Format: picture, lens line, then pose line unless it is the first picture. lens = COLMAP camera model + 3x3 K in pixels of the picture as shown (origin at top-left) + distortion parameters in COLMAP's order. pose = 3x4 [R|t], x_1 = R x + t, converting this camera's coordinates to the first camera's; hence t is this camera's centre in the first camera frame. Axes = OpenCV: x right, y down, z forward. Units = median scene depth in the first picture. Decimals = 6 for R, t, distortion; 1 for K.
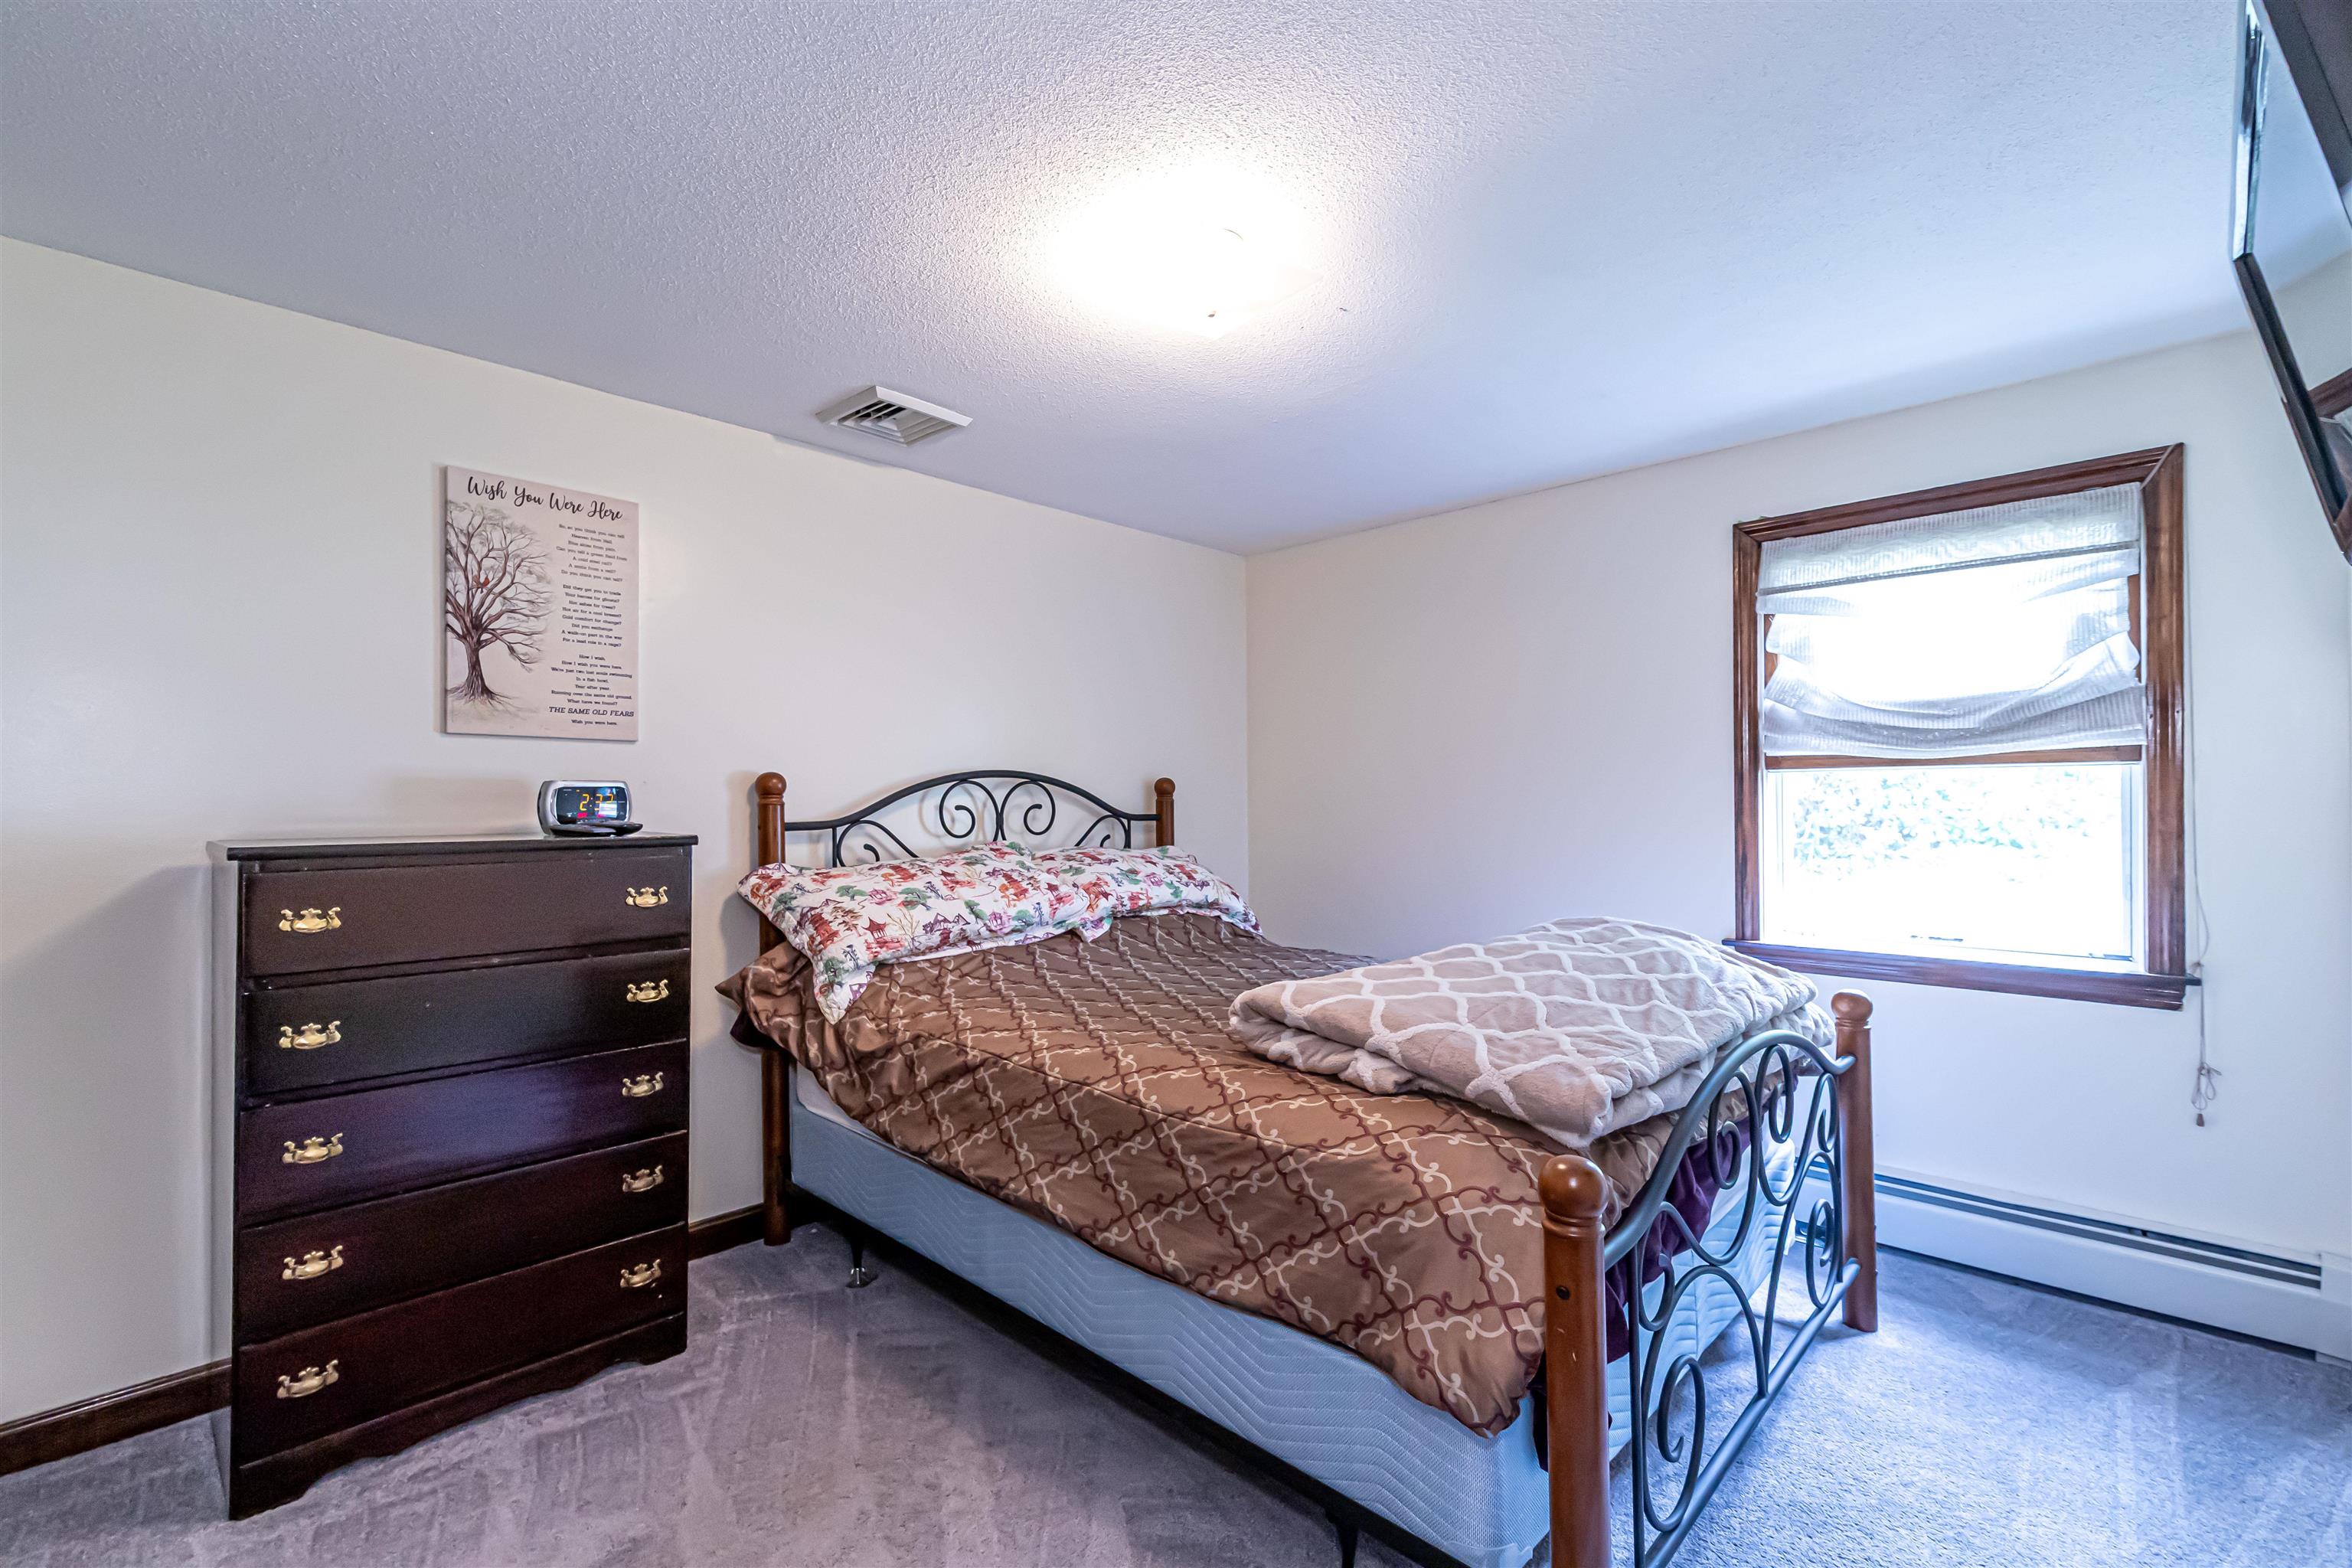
lens RADIAL K [[1026.0, 0, 1168.8], [0, 1026.0, 795.7], [0, 0, 1]] dist [0.000087, 0.000051]
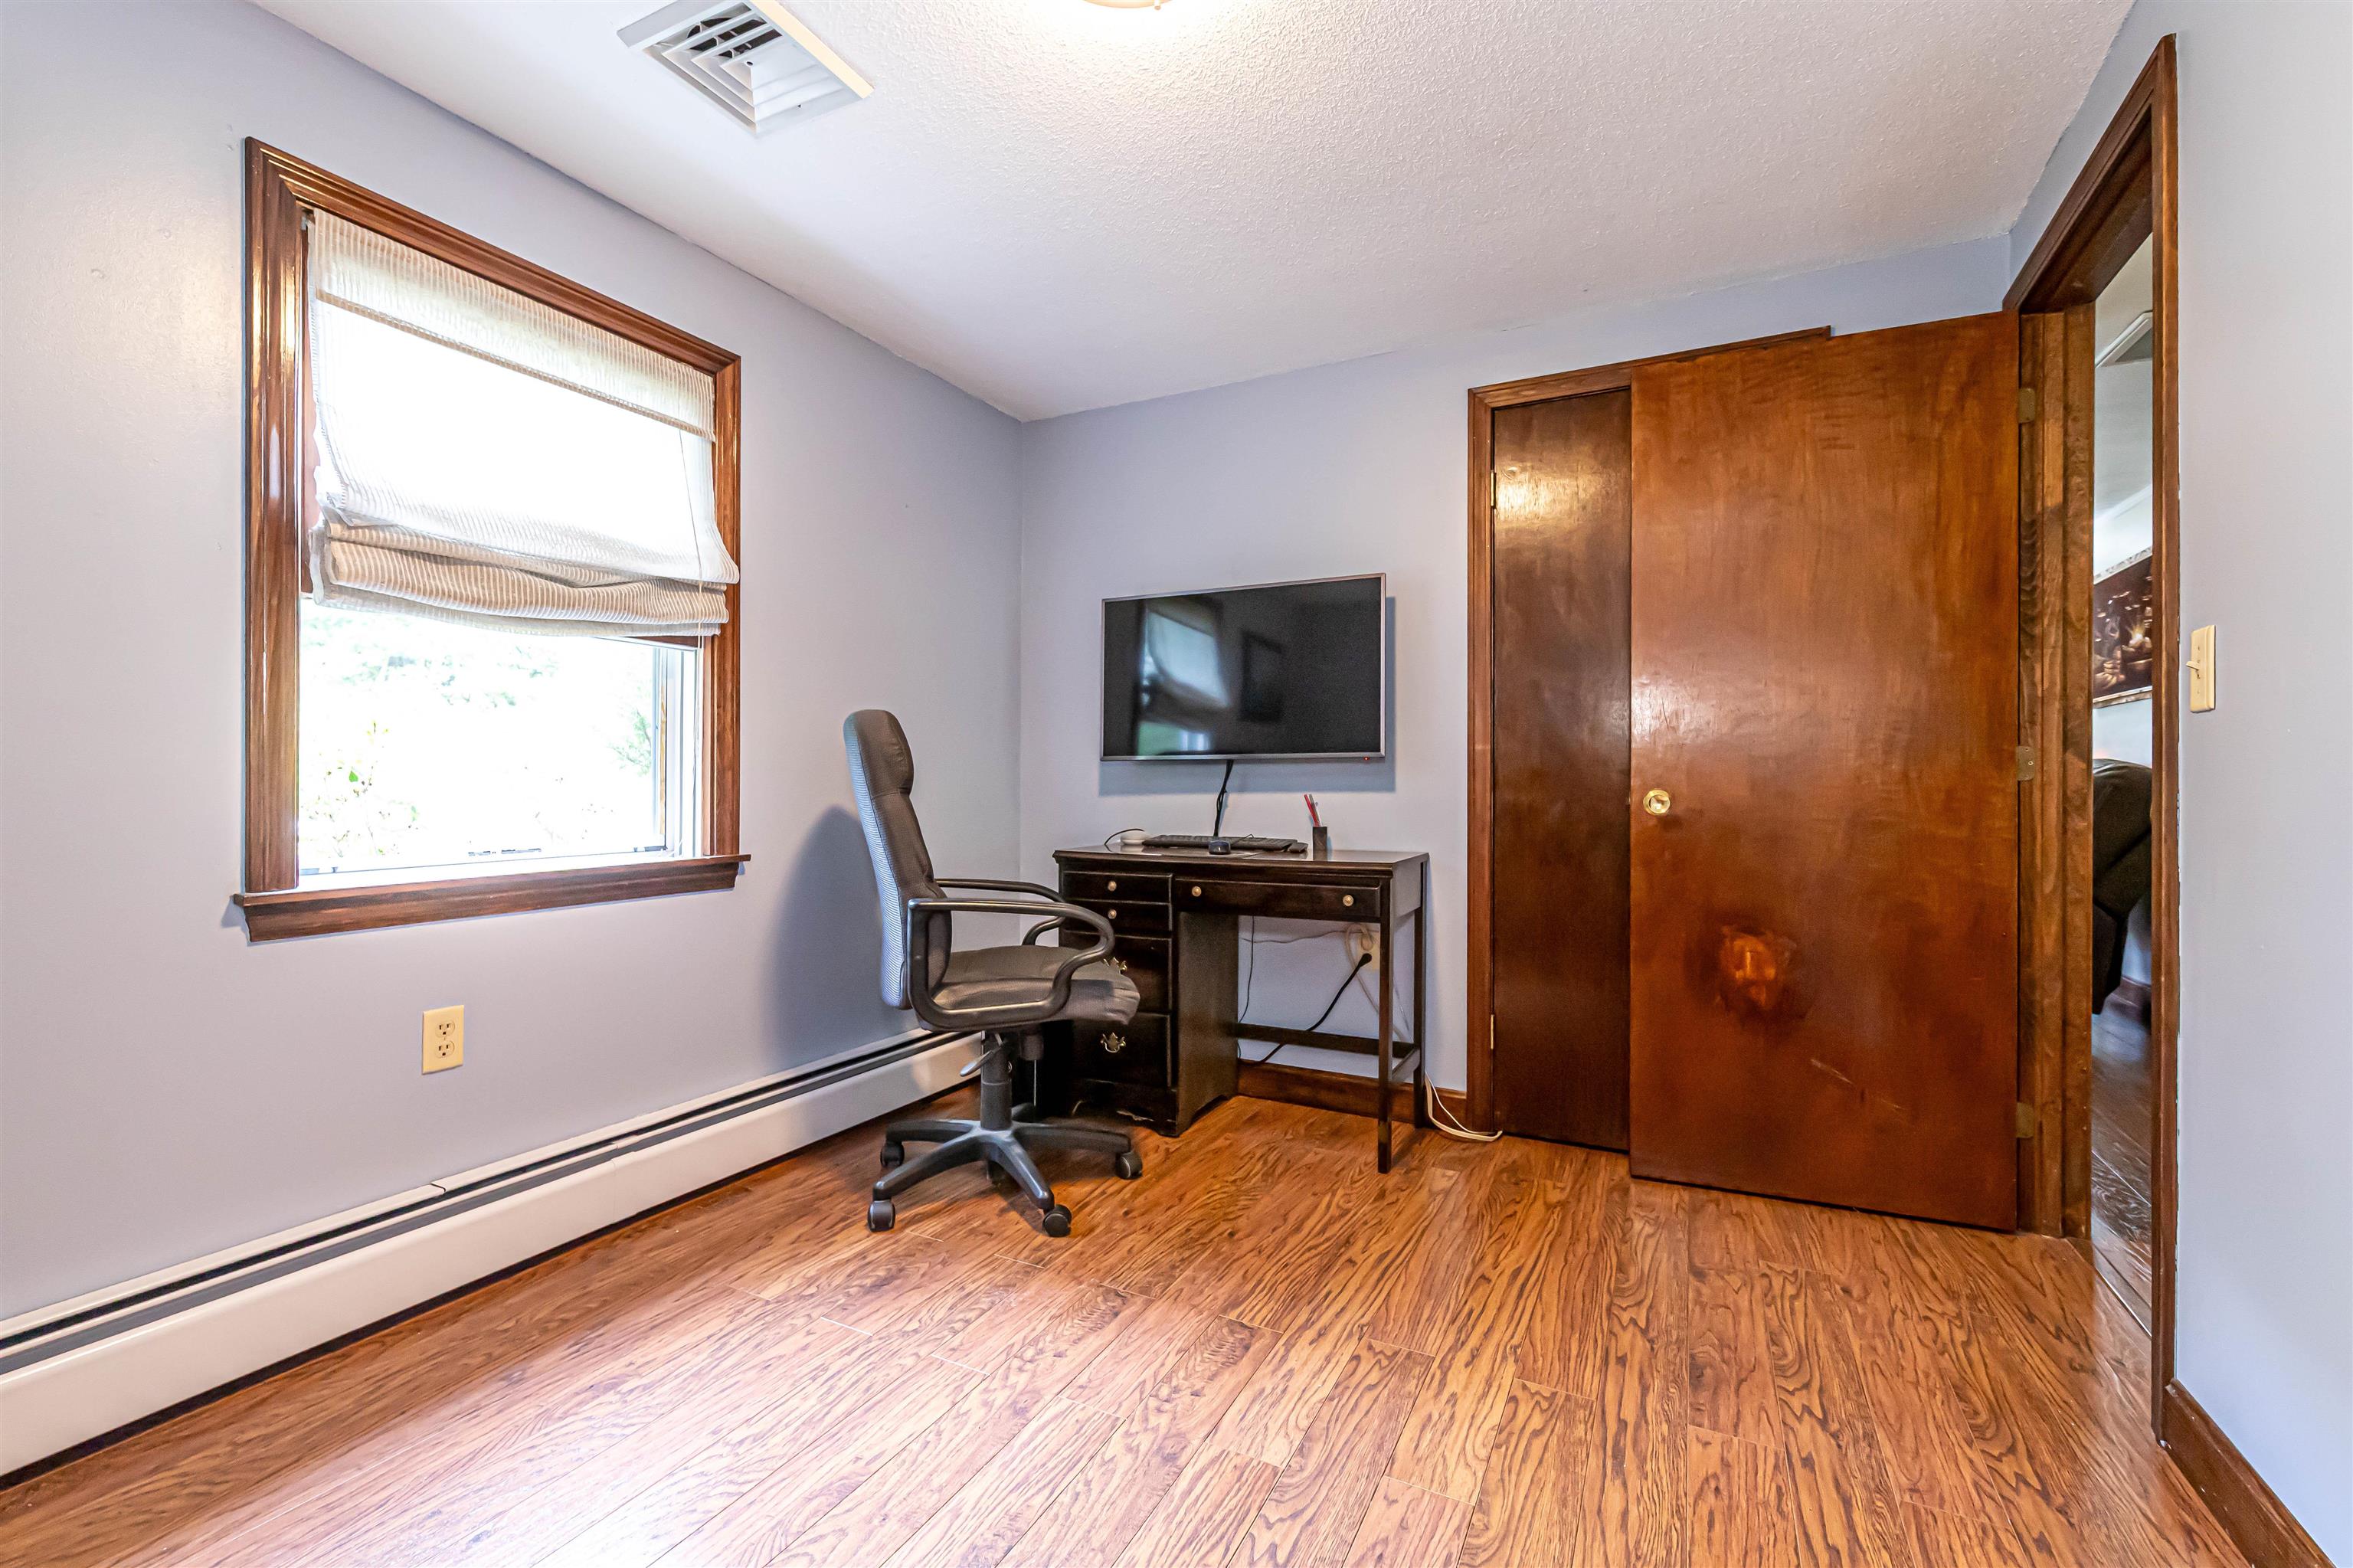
lens RADIAL K [[1026.5, 0, 1169.3], [0, 1026.5, 795.7], [0, 0, 1]] dist [0.000087, 0.000051]
pose [[-0.299580, -0.003484, 0.954065, -0.156719], [-0.009303, 0.999956, 0.000731, 0.105360], [-0.954026, -0.008657, -0.299599, 0.855544]]
